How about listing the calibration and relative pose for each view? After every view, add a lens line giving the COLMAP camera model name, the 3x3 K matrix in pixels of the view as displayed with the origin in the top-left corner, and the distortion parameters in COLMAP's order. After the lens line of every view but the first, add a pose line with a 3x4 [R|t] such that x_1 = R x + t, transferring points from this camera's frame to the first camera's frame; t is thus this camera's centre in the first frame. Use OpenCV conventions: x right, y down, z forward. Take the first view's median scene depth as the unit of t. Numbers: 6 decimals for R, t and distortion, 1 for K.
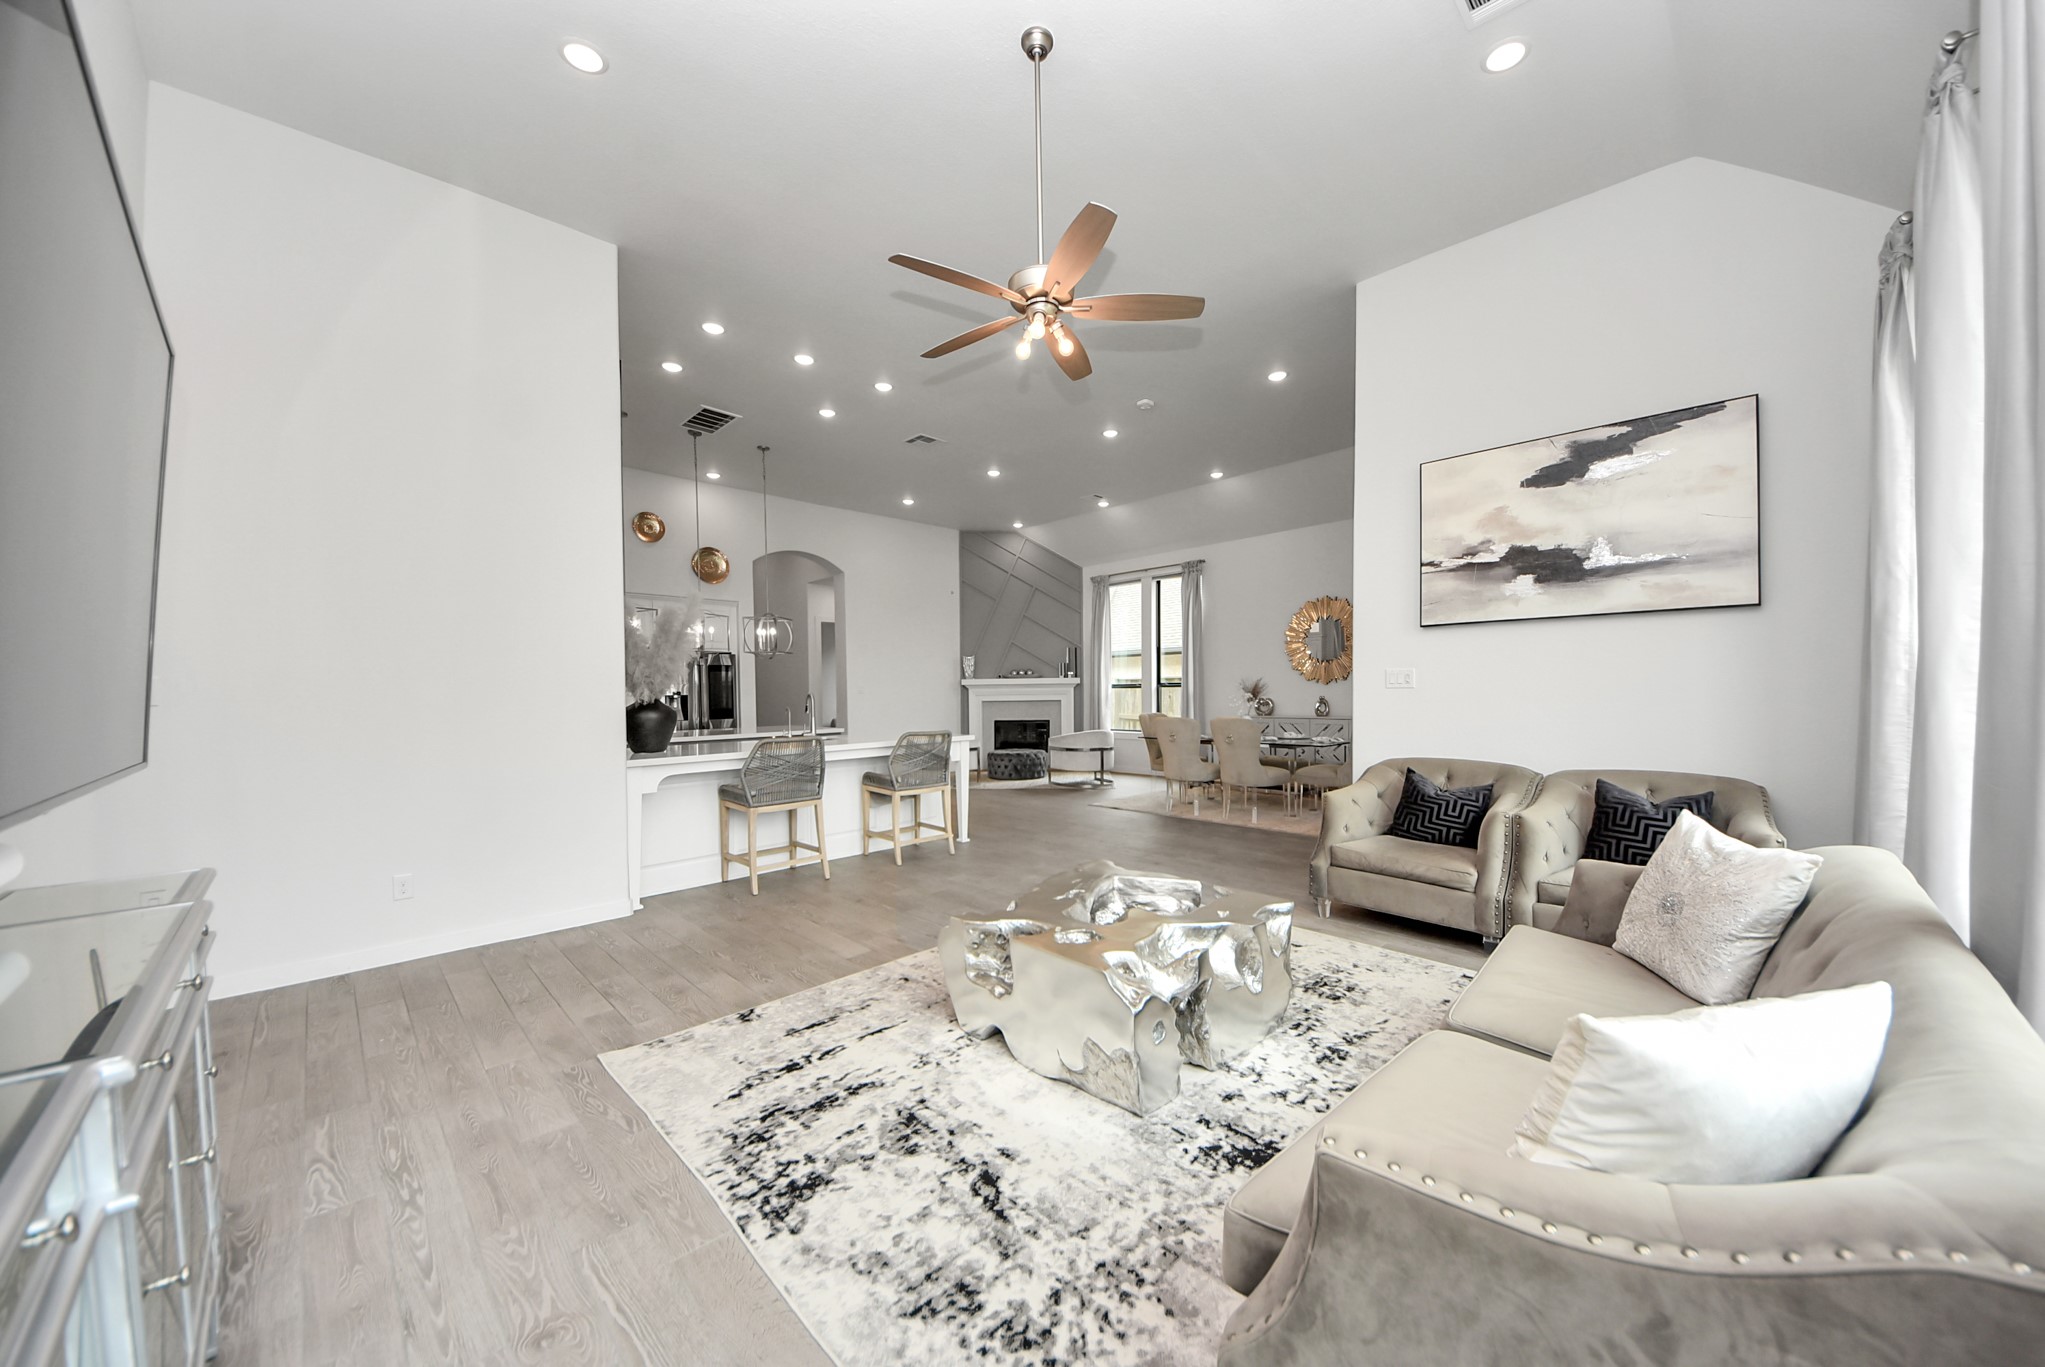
lens RADIAL K [[735.3, 0, 1033.5], [0, 735.3, 705.4], [0, 0, 1]] dist [0.017118, -0.016668]
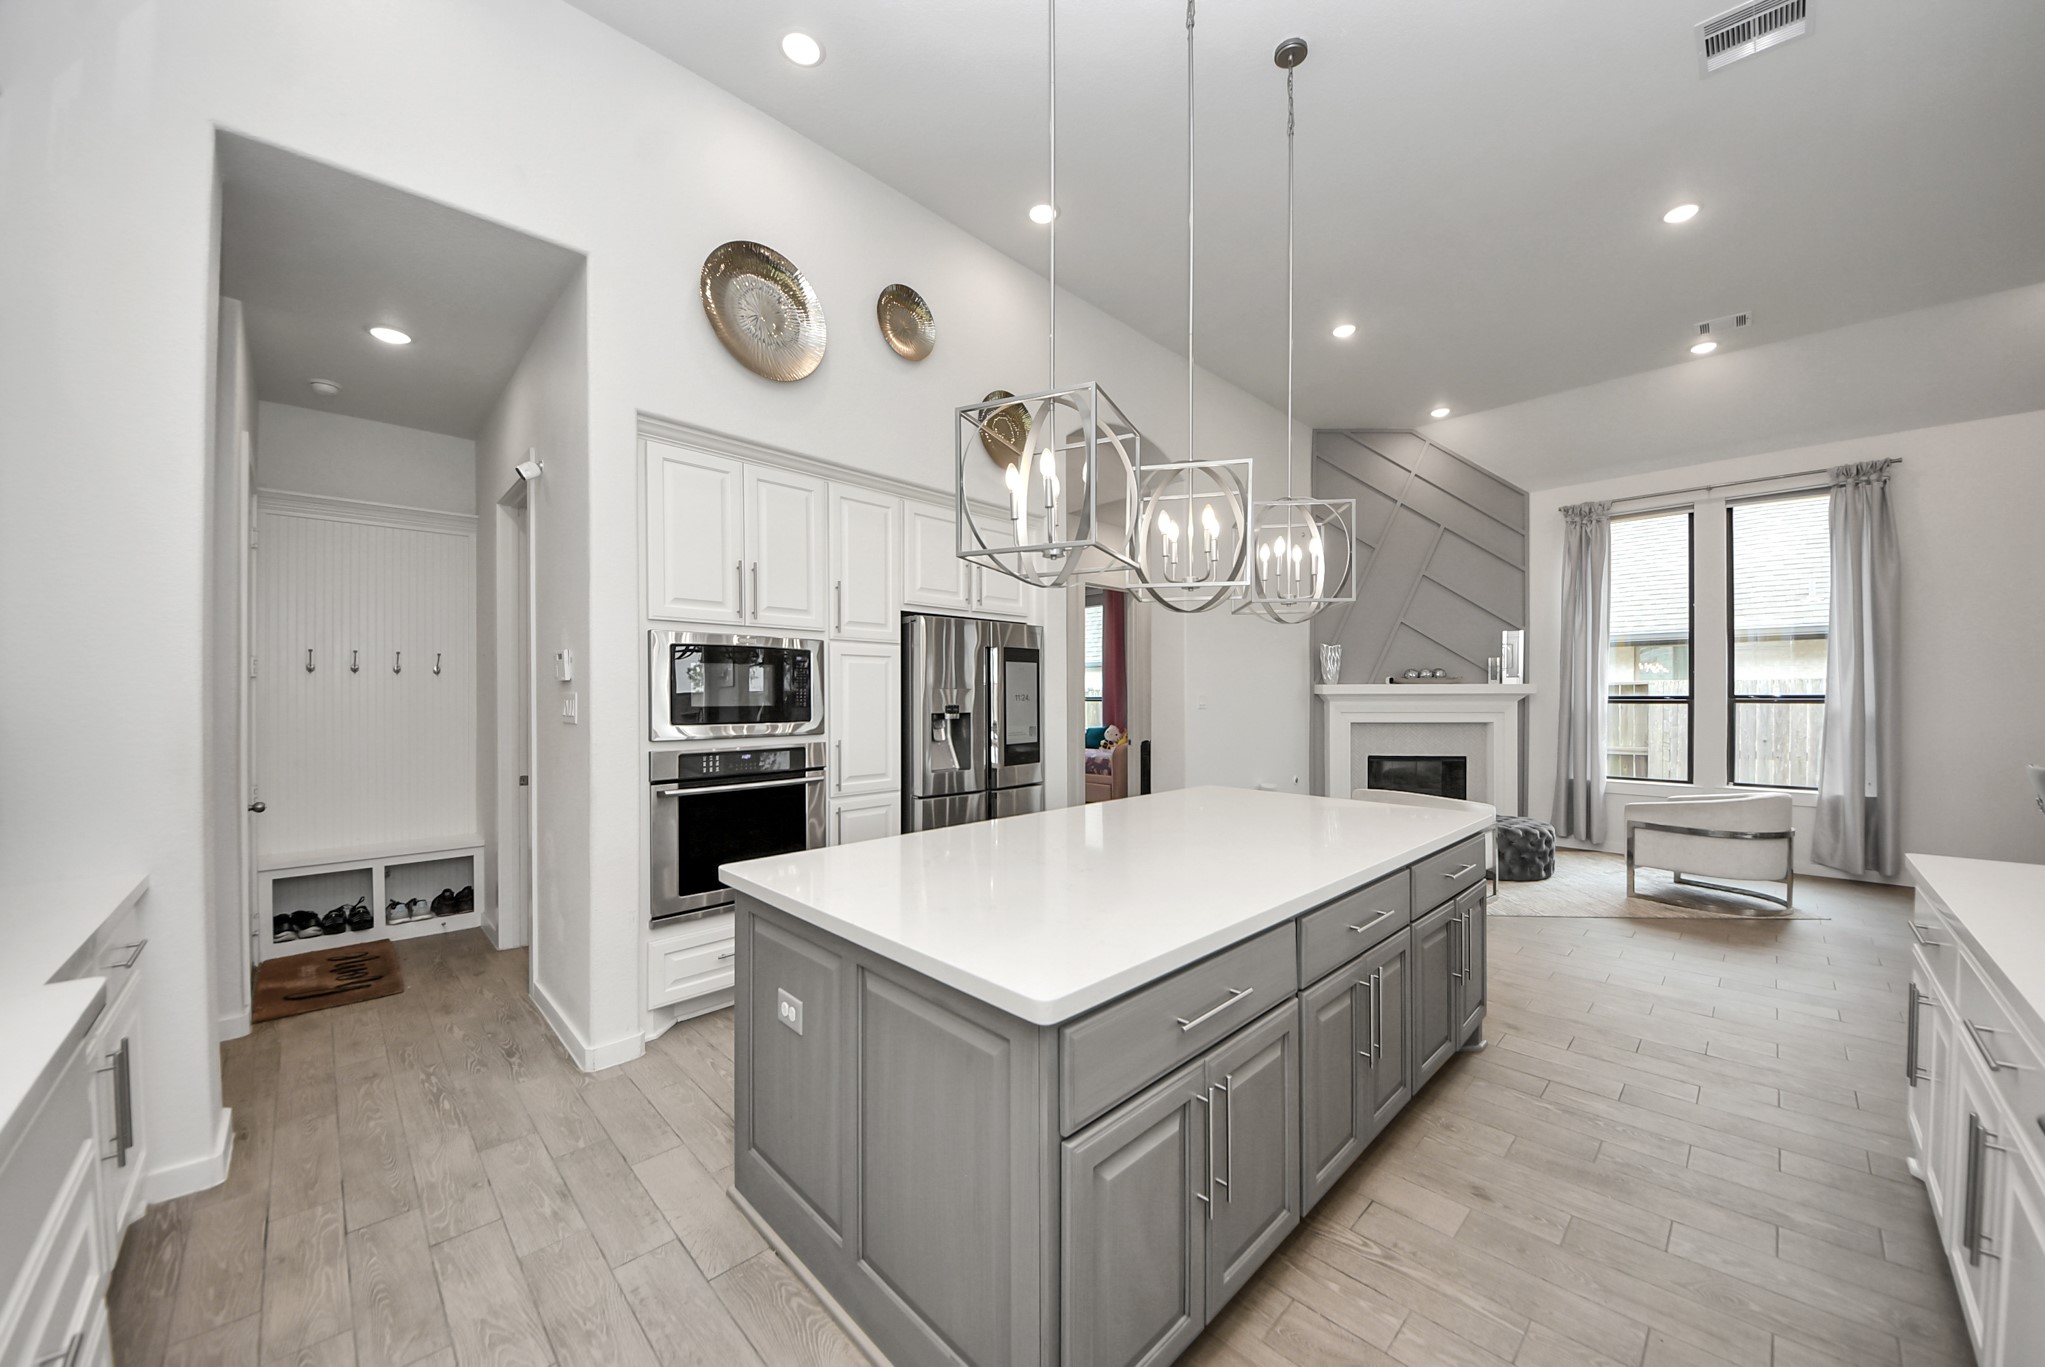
lens RADIAL K [[735.3, 0, 1033.5], [0, 735.3, 705.4], [0, 0, 1]] dist [0.017118, -0.016668]
pose [[0.999767, 0.009035, 0.019589, -0.616495], [-0.008807, 0.999893, -0.011678, -0.018949], [-0.019692, 0.011503, 0.999740, 0.792222]]
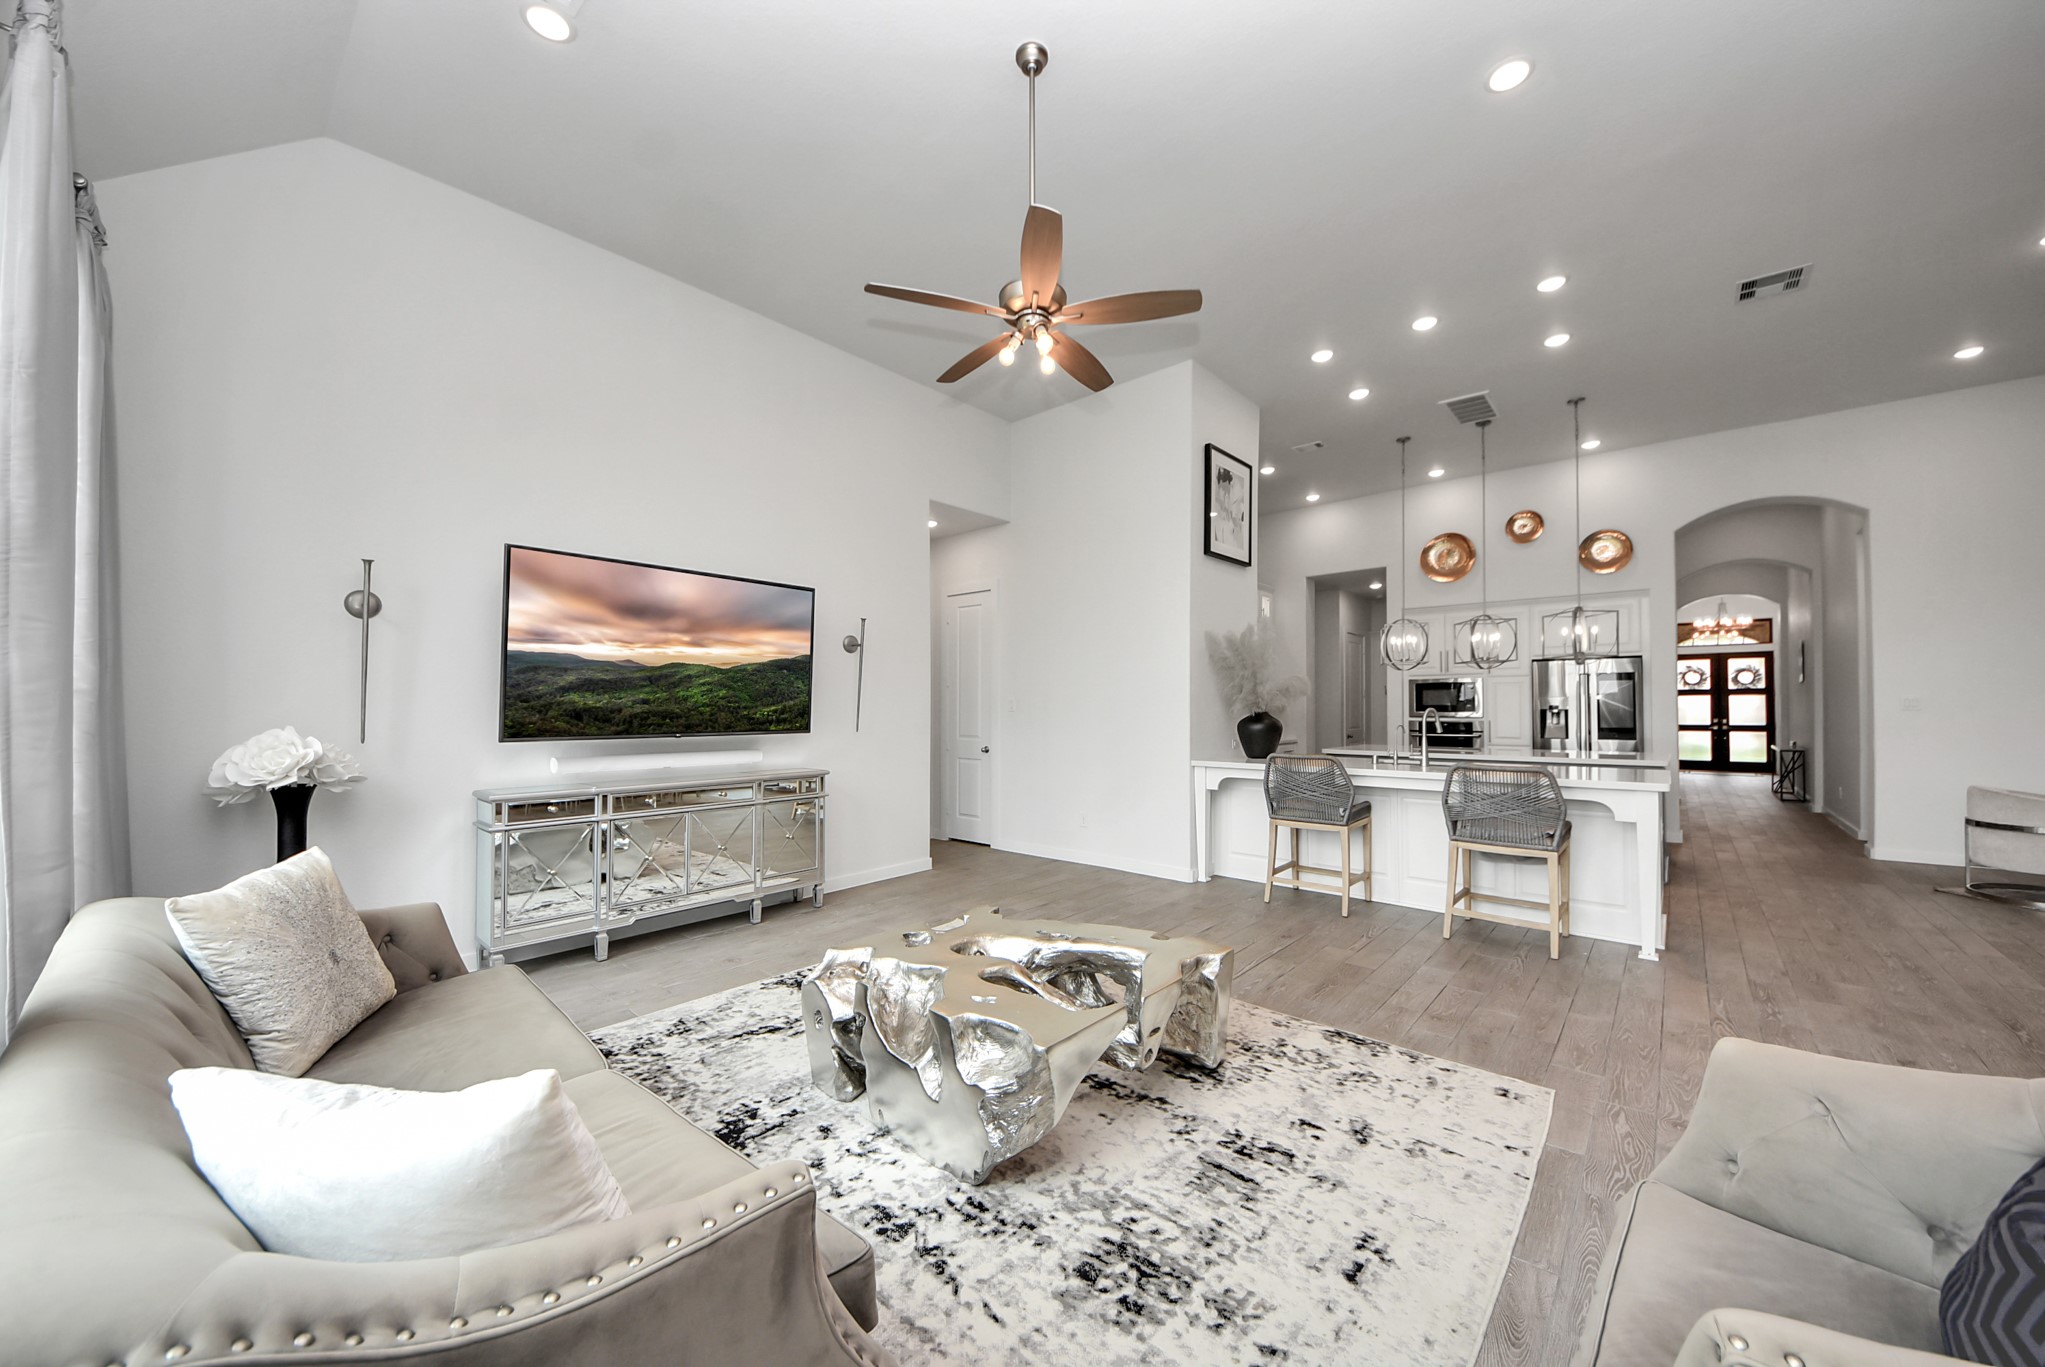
lens RADIAL K [[713.4, 0, 1028.1], [0, 713.4, 693.6], [0, 0, 1]] dist [0.021206, -0.016107]
pose [[0.078714, -0.004027, -0.996889, 0.455493], [-0.024287, 0.999687, -0.005956, -0.017423], [0.996601, 0.024680, 0.078591, 0.434620]]
